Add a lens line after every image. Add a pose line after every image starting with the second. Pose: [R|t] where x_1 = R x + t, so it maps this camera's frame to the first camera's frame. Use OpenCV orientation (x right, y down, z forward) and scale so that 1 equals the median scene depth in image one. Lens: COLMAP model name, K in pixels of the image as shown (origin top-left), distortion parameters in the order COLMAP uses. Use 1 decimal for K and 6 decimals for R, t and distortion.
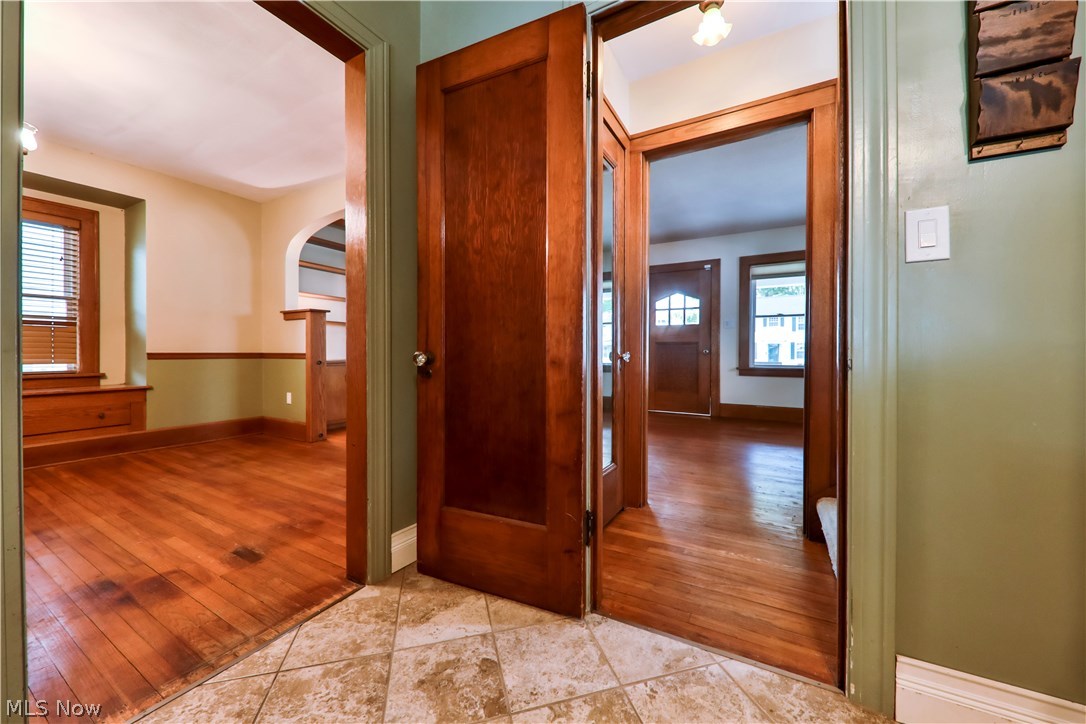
lens RADIAL K [[377.3, 0, 557.0], [0, 377.3, 351.5], [0, 0, 1]] dist [-0.000671, -0.000177]
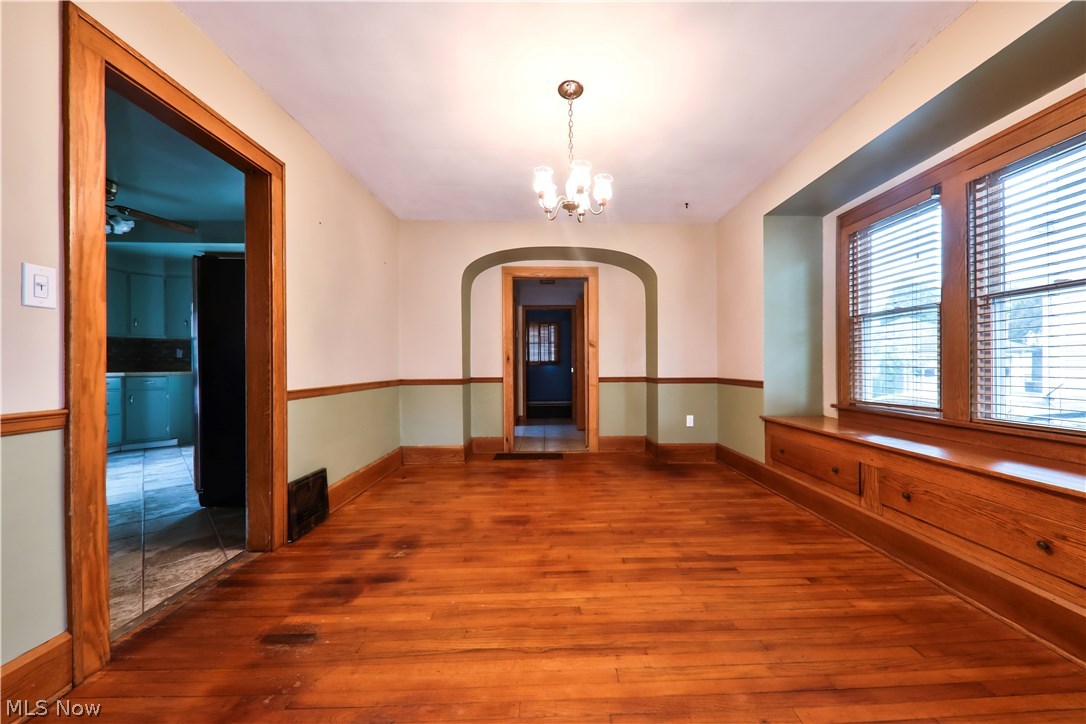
lens RADIAL K [[391.0, 0, 565.2], [0, 391.0, 362.5], [0, 0, 1]] dist [0.000360, -0.000088]
pose [[-0.875548, 0.001281, -0.483129, -0.415342], [0.002863, 0.999993, -0.002536, -0.031375], [0.483122, -0.003604, -0.875546, 0.910993]]
